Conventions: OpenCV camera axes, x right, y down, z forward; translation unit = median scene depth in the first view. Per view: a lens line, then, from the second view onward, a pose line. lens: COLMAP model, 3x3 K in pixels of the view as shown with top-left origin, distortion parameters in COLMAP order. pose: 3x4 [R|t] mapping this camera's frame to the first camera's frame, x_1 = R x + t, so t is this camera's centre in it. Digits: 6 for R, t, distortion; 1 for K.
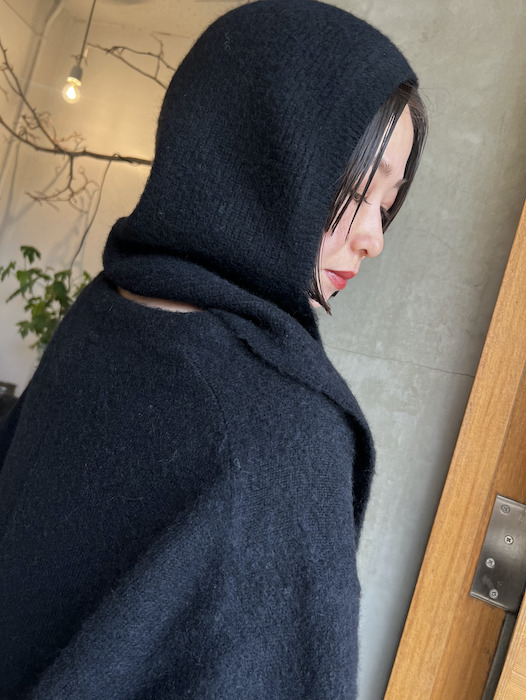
lens RADIAL K [[532.8, 0, 266.6], [0, 532.8, 355.4], [0, 0, 1]] dist [0.023432, -0.033151]
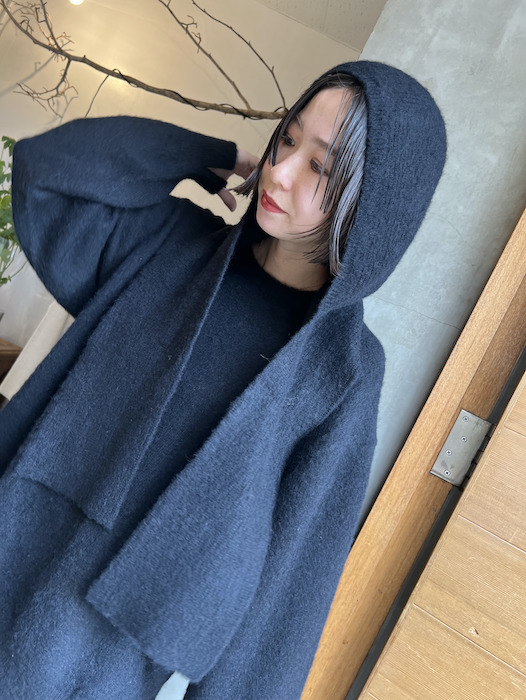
lens RADIAL K [[532.8, 0, 251.4], [0, 532.8, 347.3], [0, 0, 1]] dist [0.023432, -0.033151]
pose [[0.964610, 0.190301, 0.182519, -0.364195], [-0.201909, 0.978271, 0.047109, 0.124949], [-0.169588, -0.082294, 0.982073, -0.274570]]
